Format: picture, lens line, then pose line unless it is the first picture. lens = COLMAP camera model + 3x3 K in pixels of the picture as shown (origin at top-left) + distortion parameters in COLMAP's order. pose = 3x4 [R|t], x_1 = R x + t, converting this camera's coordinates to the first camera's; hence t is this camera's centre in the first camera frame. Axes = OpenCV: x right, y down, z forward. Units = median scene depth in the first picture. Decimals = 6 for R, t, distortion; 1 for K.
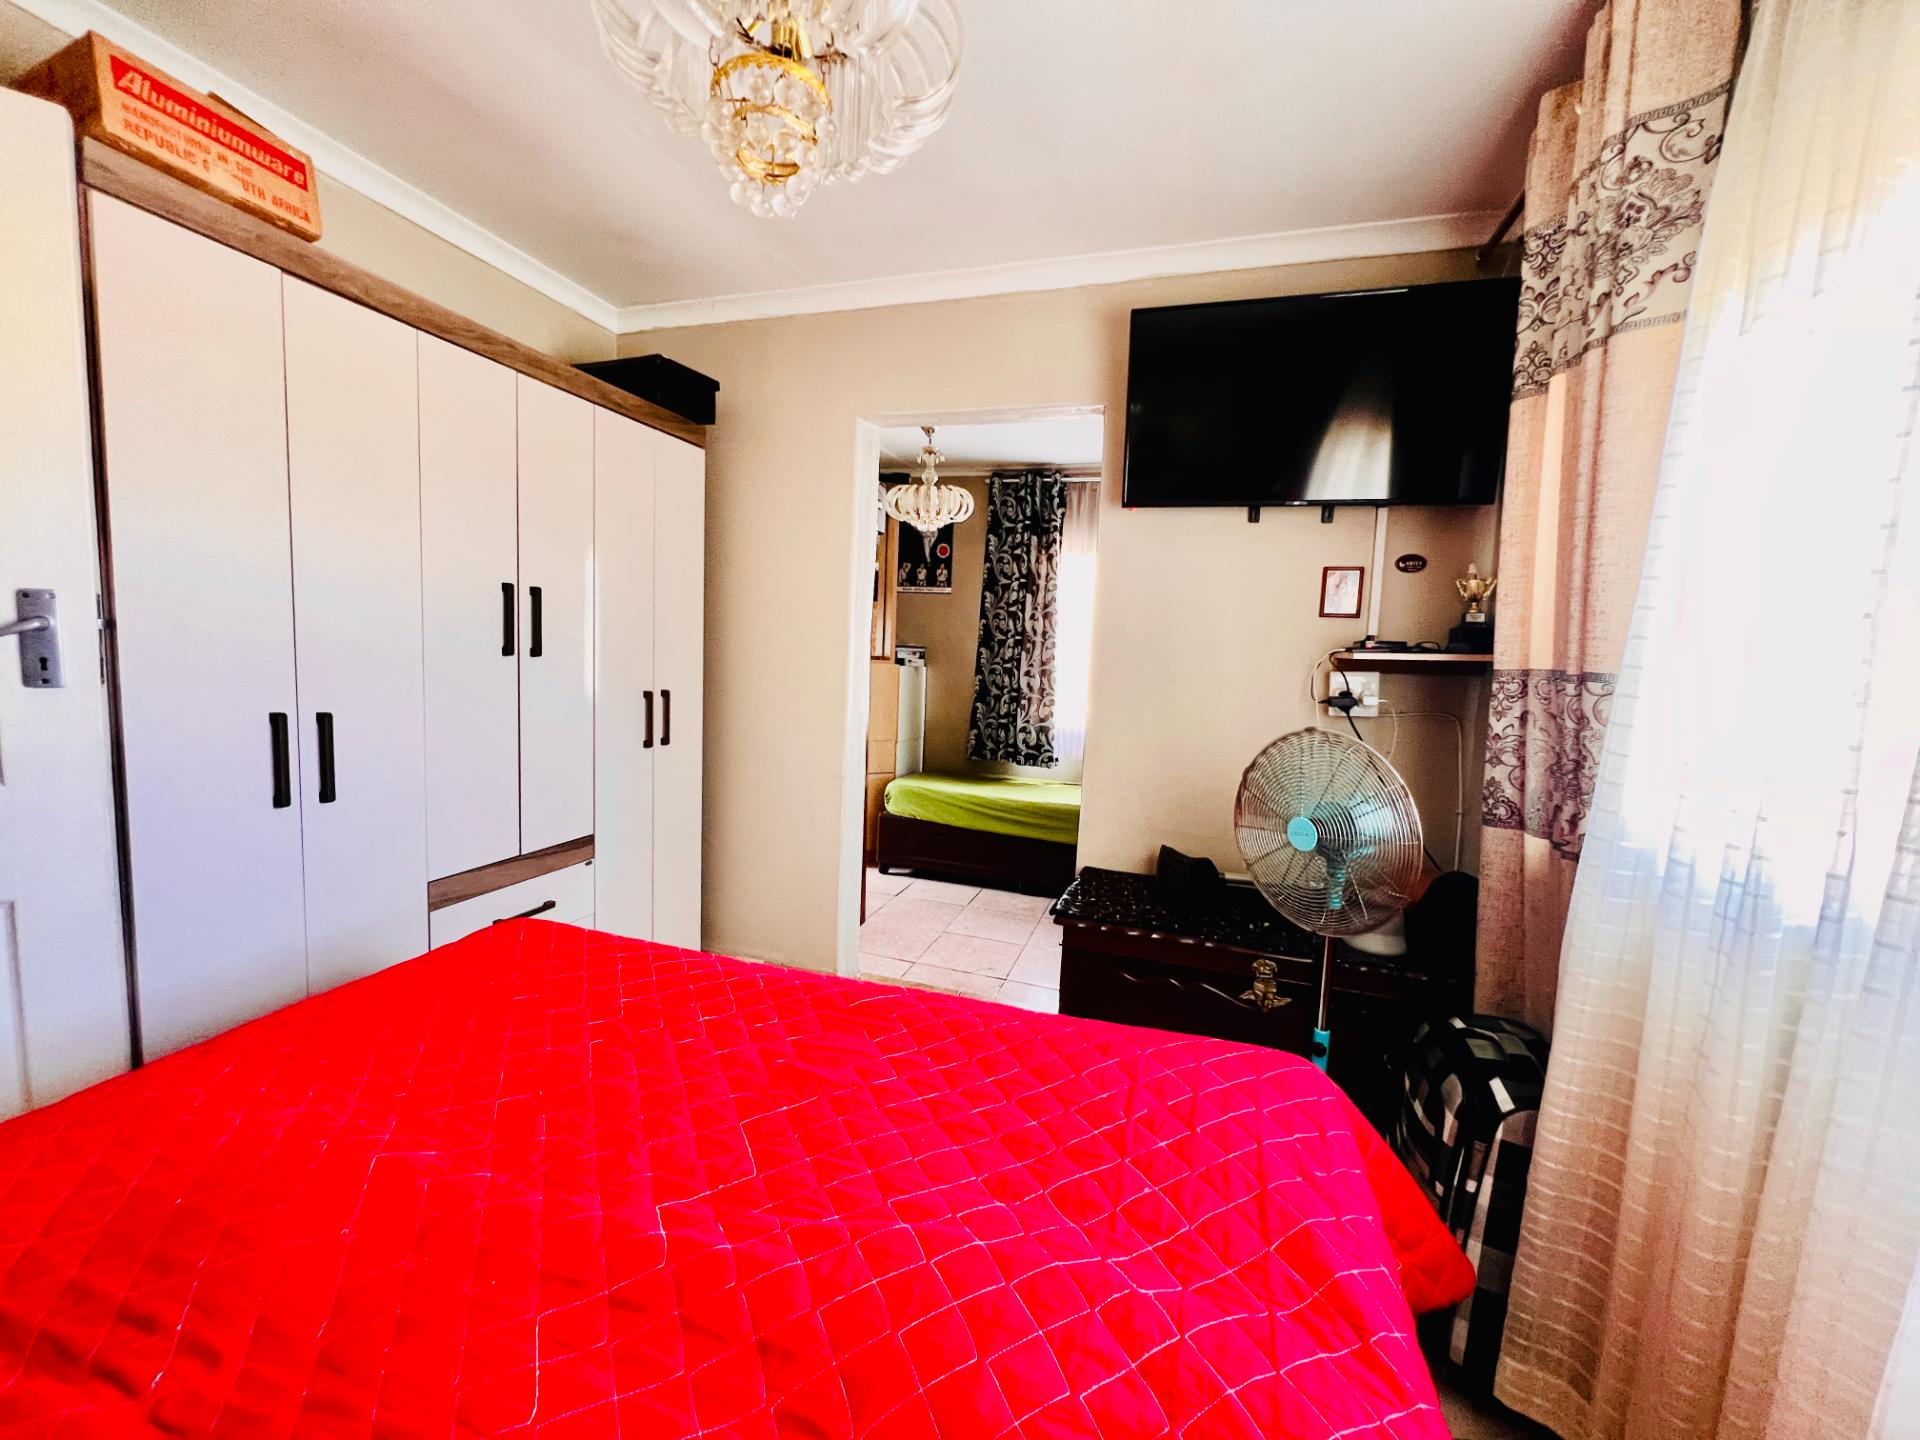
lens RADIAL K [[767.3, 0, 957.8], [0, 767.3, 719.0], [0, 0, 1]] dist [-0.003190, 0.000048]
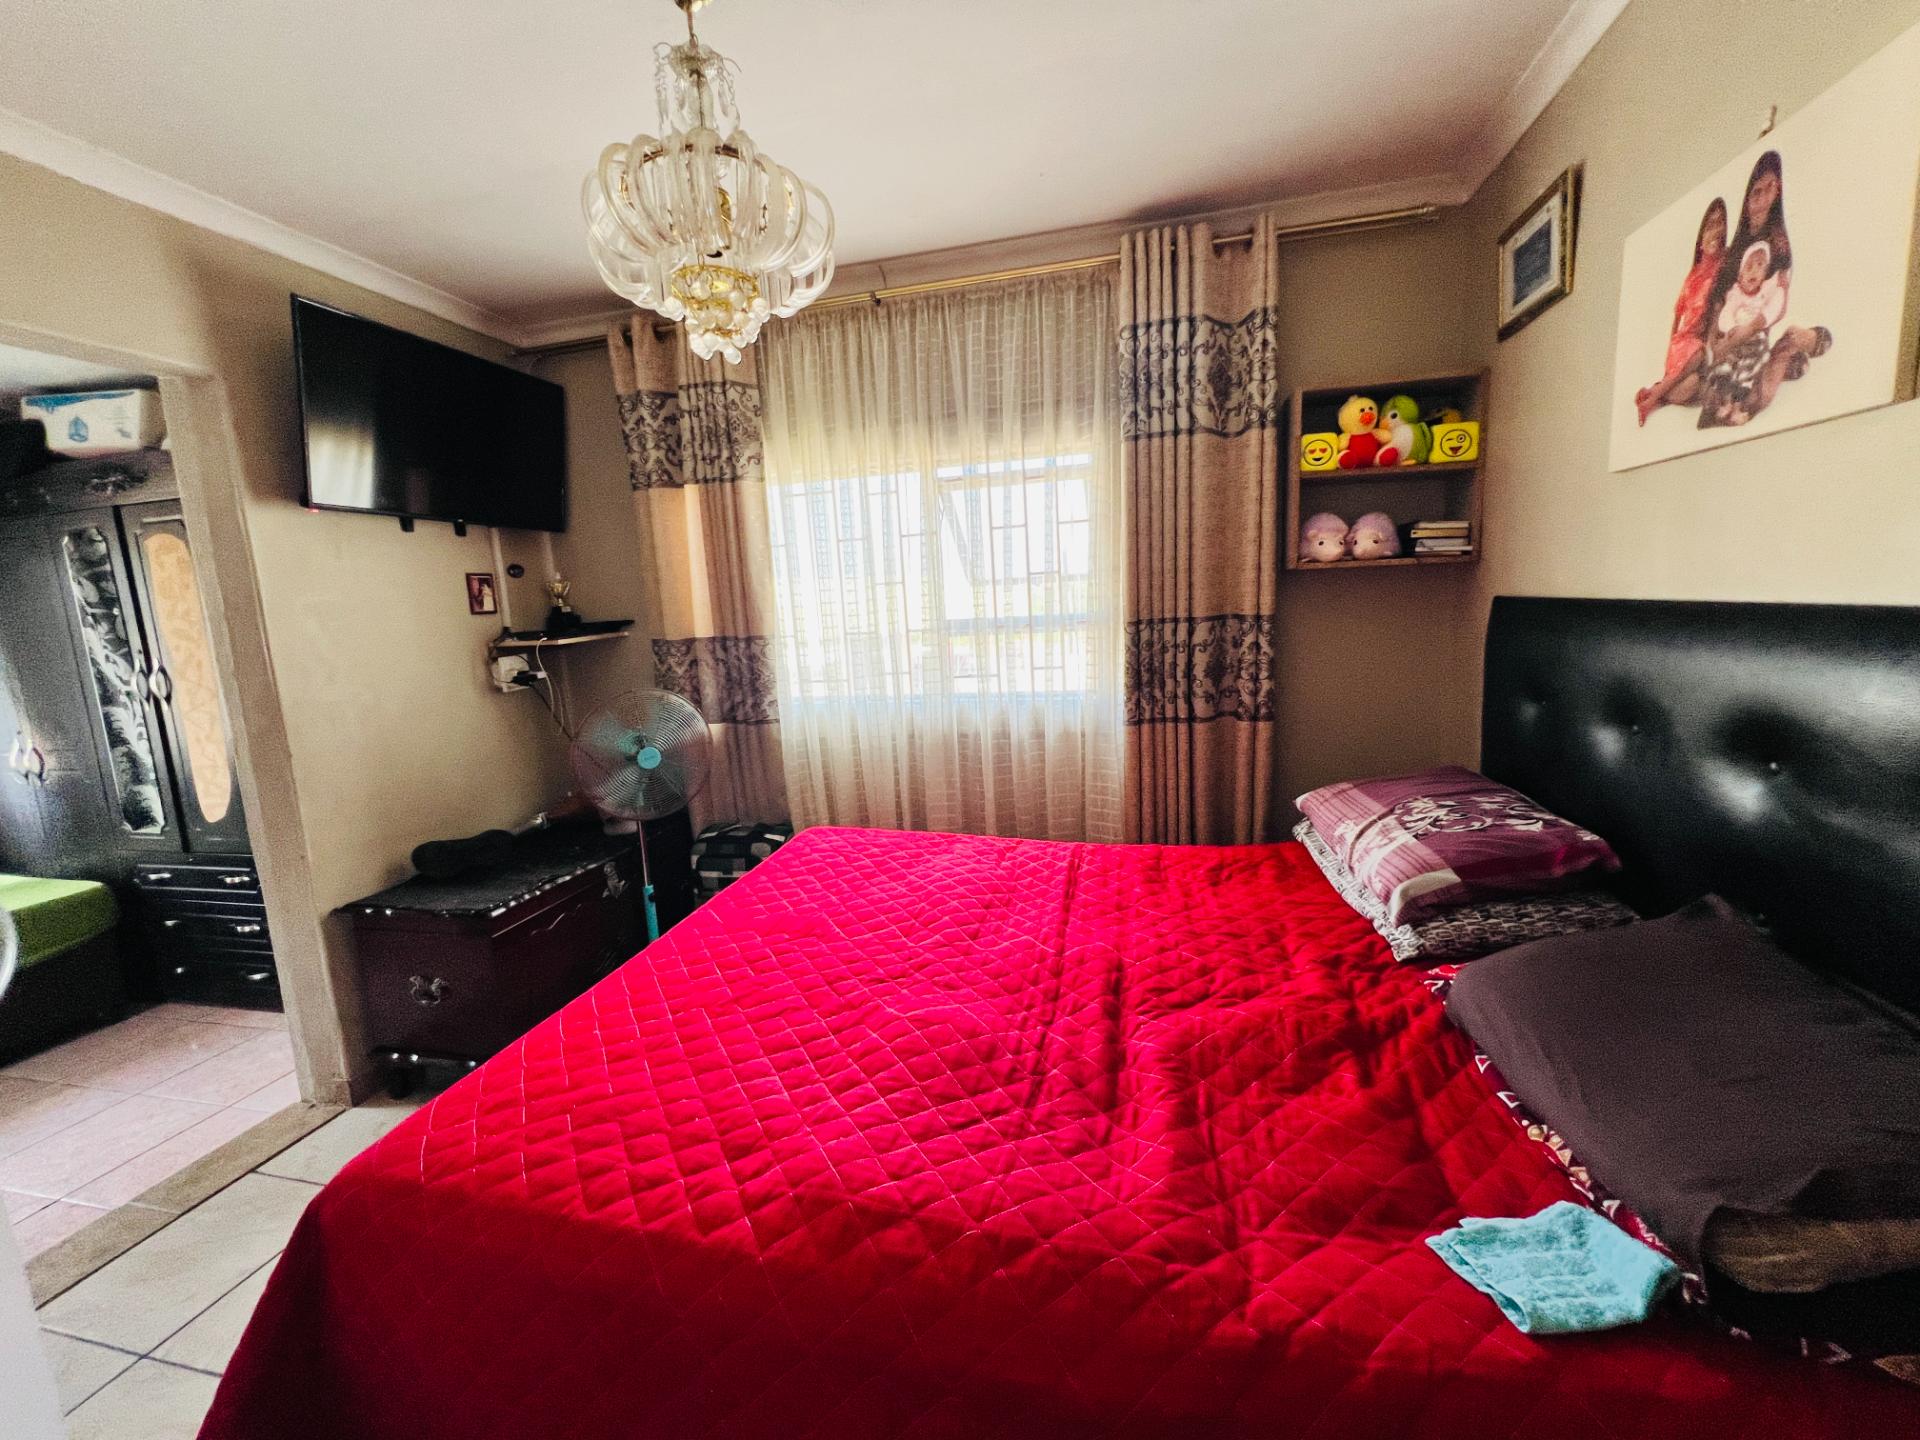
lens RADIAL K [[767.3, 0, 958.6], [0, 767.3, 722.7], [0, 0, 1]] dist [-0.003190, 0.000048]
pose [[-0.068897, -0.205107, 0.976312, -0.416455], [0.142704, 0.966547, 0.213126, -0.061075], [-0.987365, 0.154007, -0.037322, 0.164615]]
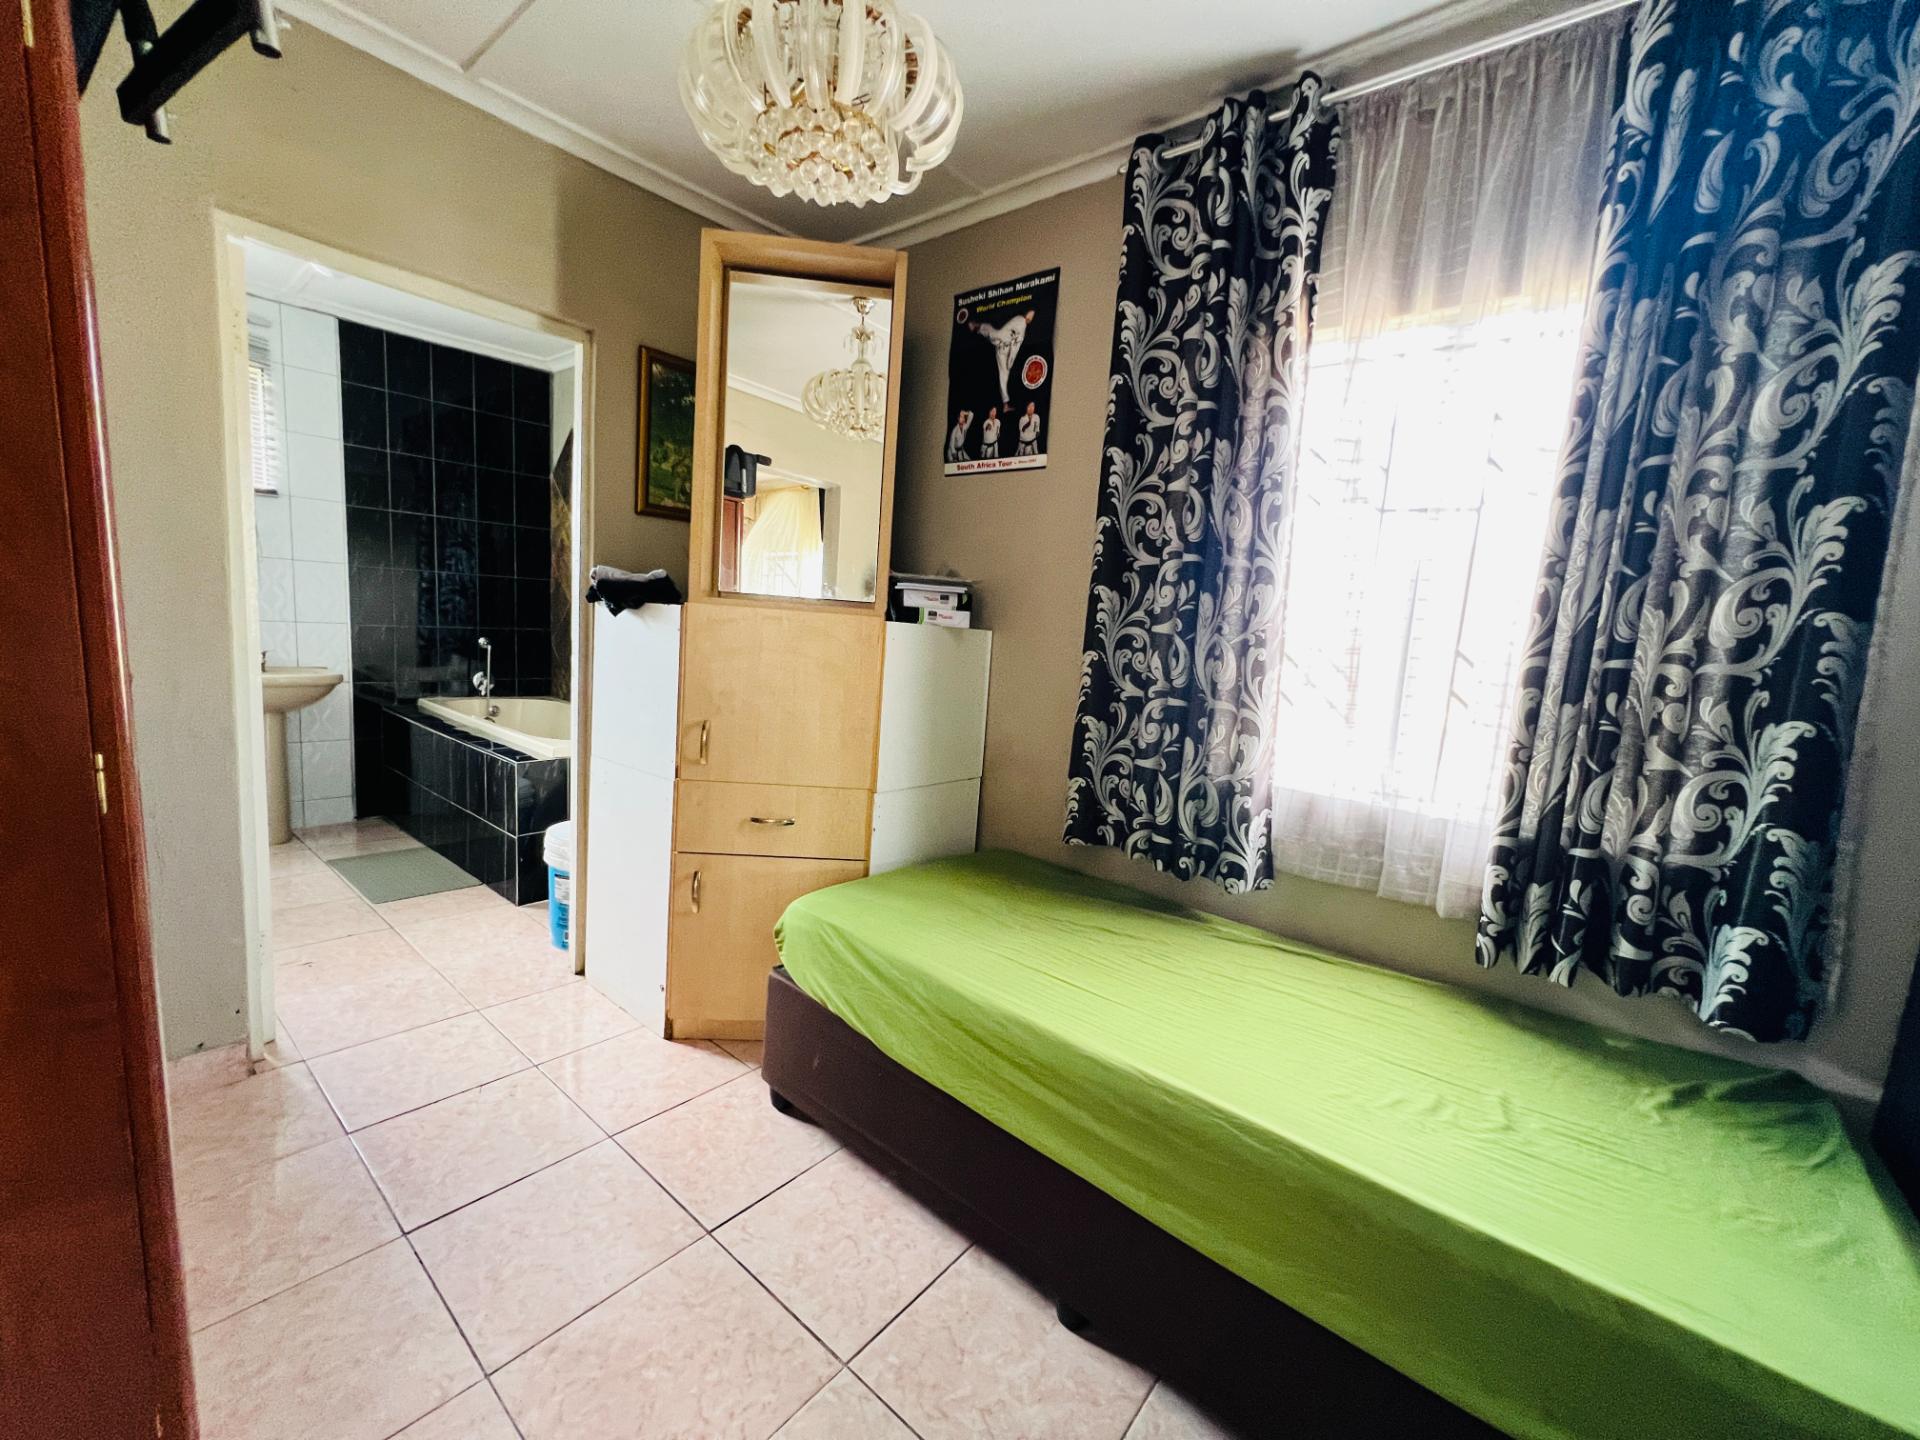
lens RADIAL K [[767.3, 0, 963.7], [0, 767.3, 710.9], [0, 0, 1]] dist [-0.003190, 0.000048]
pose [[0.929248, 0.051488, -0.365851, 0.144830], [-0.048829, 0.998670, 0.016523, -0.033380], [0.366215, 0.002511, 0.930527, 0.705912]]
